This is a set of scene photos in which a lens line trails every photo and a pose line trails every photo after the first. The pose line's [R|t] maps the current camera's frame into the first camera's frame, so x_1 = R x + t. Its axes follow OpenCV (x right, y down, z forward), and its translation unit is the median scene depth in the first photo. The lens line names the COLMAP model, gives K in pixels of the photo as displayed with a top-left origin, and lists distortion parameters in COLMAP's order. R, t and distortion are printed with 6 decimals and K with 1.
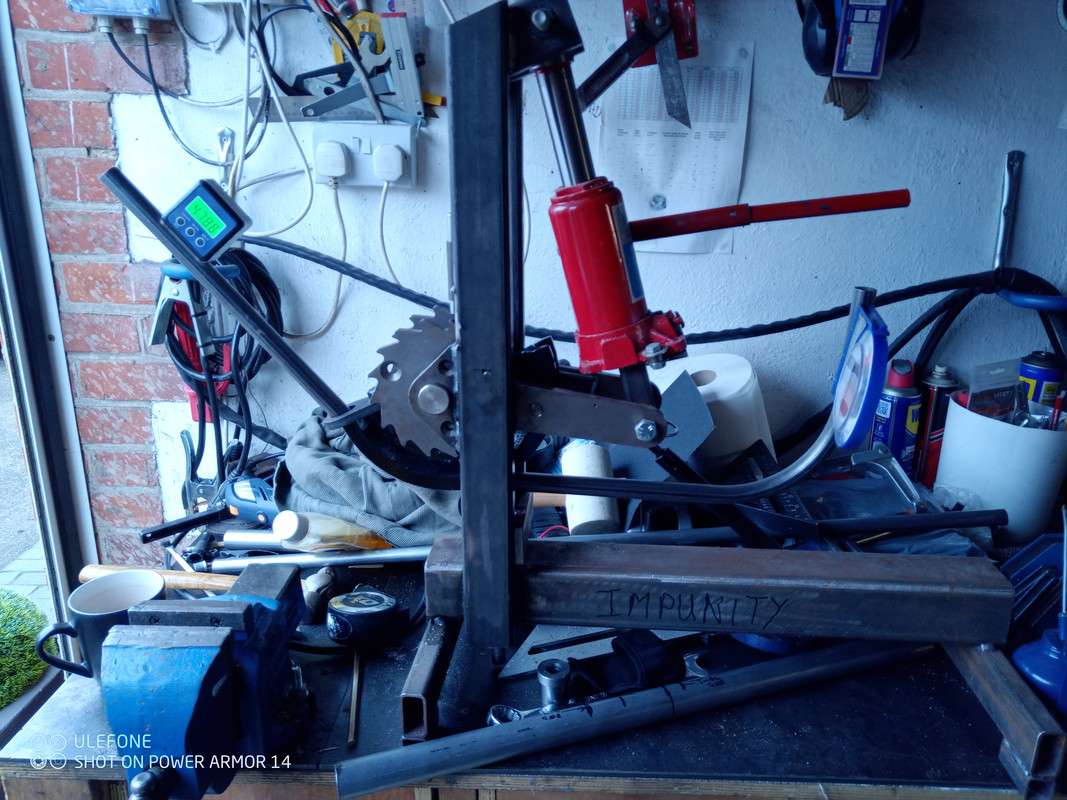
lens RADIAL K [[818.8, 0, 534.5], [0, 818.8, 400.8], [0, 0, 1]] dist [-0.014547, 0.047786]
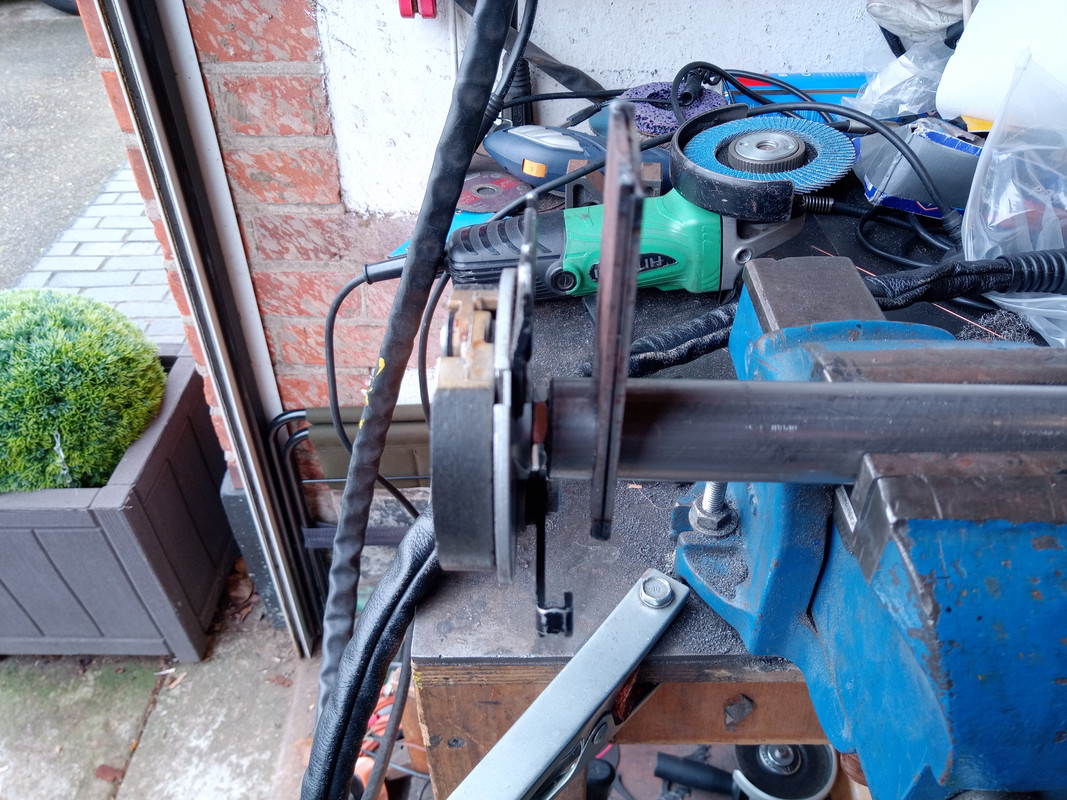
lens RADIAL K [[818.8, 0, 530.7], [0, 818.8, 399.3], [0, 0, 1]] dist [-0.014547, 0.047786]
pose [[0.998819, -0.038292, 0.029893, -0.333900], [0.024154, 0.925363, 0.378311, 0.058468], [-0.042148, -0.377143, 0.925196, 0.337596]]
